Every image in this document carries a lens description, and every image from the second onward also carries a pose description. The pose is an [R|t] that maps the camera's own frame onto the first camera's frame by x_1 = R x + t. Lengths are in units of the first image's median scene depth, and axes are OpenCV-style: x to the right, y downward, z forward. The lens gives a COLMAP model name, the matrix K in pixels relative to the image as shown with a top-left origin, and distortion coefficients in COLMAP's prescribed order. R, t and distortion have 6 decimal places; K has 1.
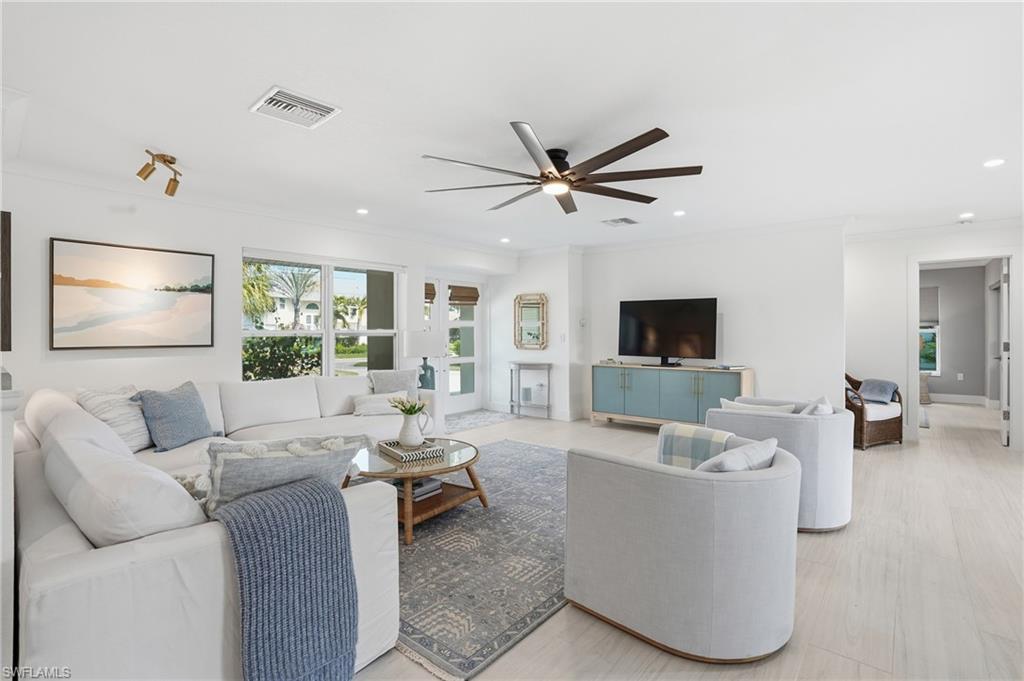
lens RADIAL K [[470.4, 0, 512.9], [0, 470.4, 338.7], [0, 0, 1]] dist [-0.027446, 0.000840]
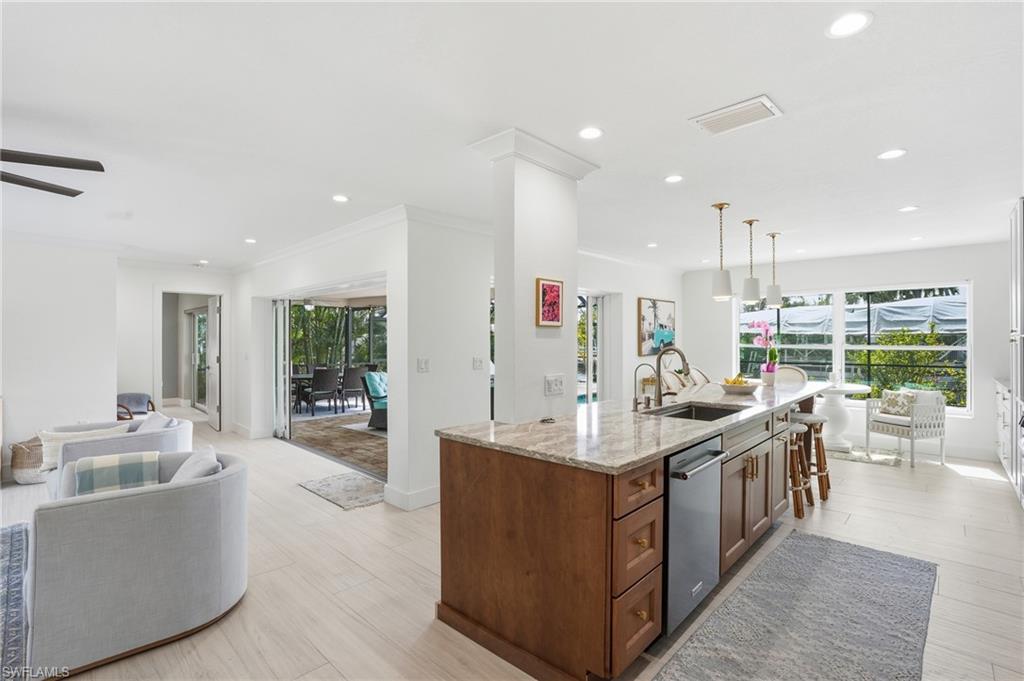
lens RADIAL K [[470.4, 0, 512.9], [0, 470.4, 338.7], [0, 0, 1]] dist [-0.027446, 0.000840]
pose [[0.053602, 0.007409, 0.998535, -0.287206], [0.008441, 0.999933, -0.007872, -0.026664], [-0.998527, 0.008851, 0.053536, 0.031149]]
